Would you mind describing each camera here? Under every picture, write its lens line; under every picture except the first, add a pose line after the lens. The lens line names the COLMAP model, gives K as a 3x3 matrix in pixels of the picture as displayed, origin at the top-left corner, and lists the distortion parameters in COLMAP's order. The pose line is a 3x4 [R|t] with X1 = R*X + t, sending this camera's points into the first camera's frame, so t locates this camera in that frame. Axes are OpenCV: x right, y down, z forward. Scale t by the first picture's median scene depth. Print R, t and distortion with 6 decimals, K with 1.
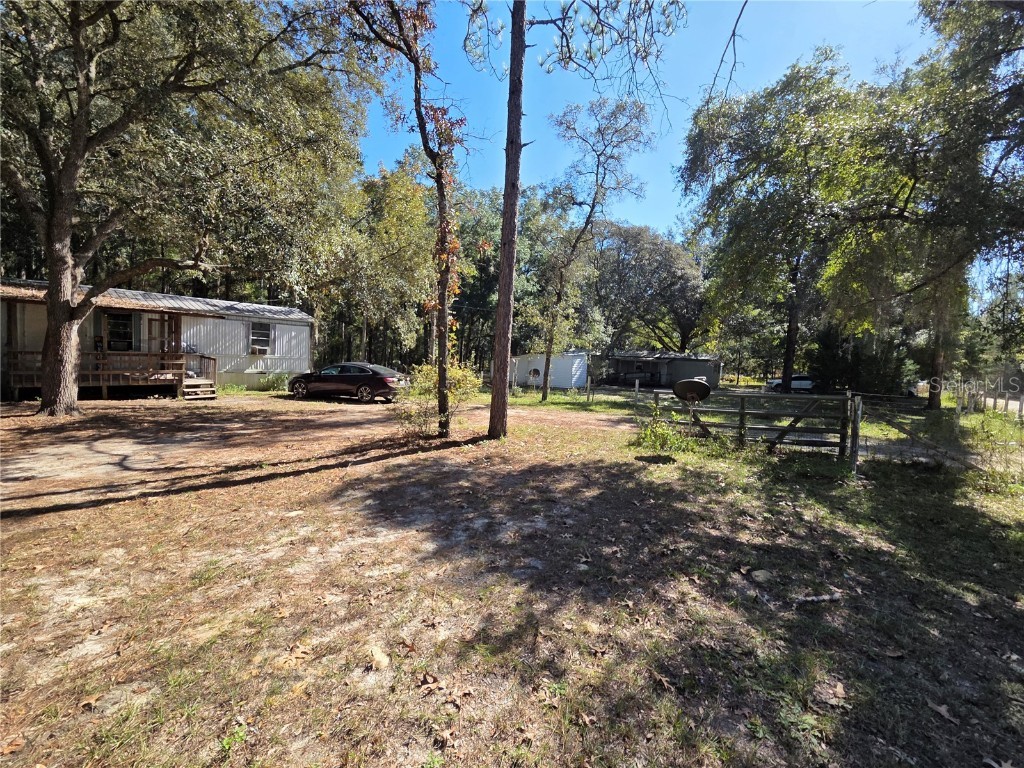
lens RADIAL K [[417.0, 0, 508.0], [0, 417.0, 378.1], [0, 0, 1]] dist [-0.001299, -0.000178]
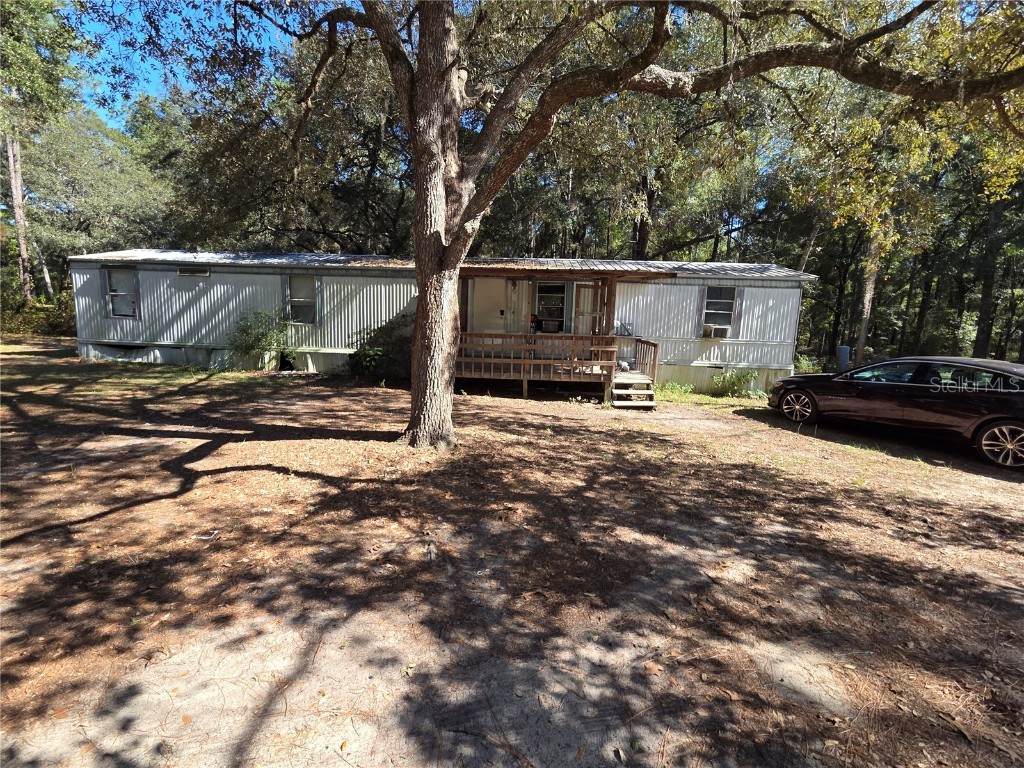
lens RADIAL K [[417.0, 0, 508.0], [0, 417.0, 378.1], [0, 0, 1]] dist [-0.001299, -0.000178]
pose [[0.603284, 0.078258, -0.793678, -0.336292], [-0.047386, 0.996933, 0.062281, -0.024327], [0.796118, 0.000036, 0.605142, 0.442728]]
